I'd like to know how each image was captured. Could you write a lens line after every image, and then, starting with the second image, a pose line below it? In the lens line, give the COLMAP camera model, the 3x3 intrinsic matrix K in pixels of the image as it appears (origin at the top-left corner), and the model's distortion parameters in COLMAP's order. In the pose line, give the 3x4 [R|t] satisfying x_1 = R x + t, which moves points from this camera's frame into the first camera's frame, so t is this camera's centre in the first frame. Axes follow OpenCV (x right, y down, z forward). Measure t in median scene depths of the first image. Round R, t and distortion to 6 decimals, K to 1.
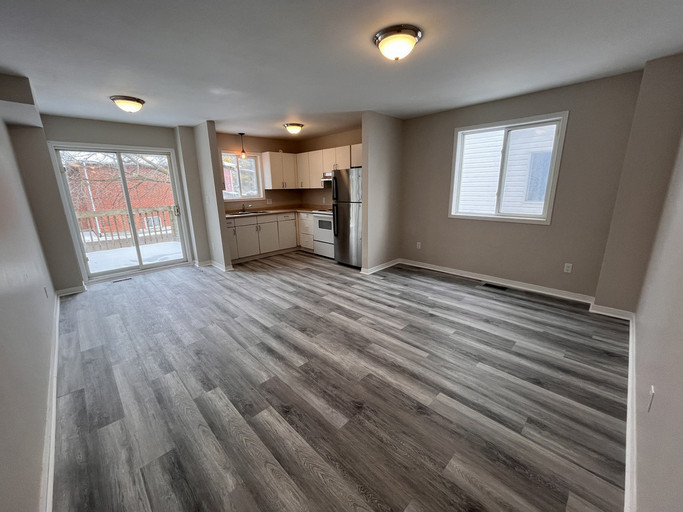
lens RADIAL K [[275.8, 0, 341.6], [0, 275.8, 260.4], [0, 0, 1]] dist [-0.003036, -0.000292]
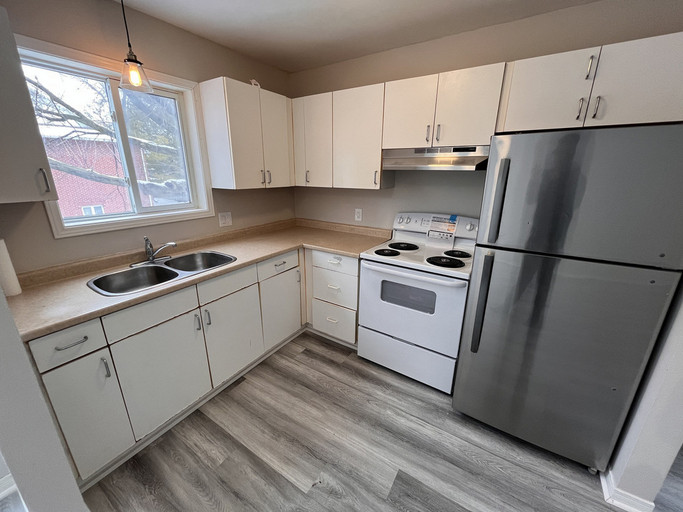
lens RADIAL K [[275.8, 0, 339.0], [0, 275.8, 254.3], [0, 0, 1]] dist [-0.003036, -0.000292]
pose [[0.975485, -0.043083, 0.215809, -0.199913], [0.035010, 0.998542, 0.041093, -0.183042], [-0.217264, -0.032530, 0.975571, 0.614462]]
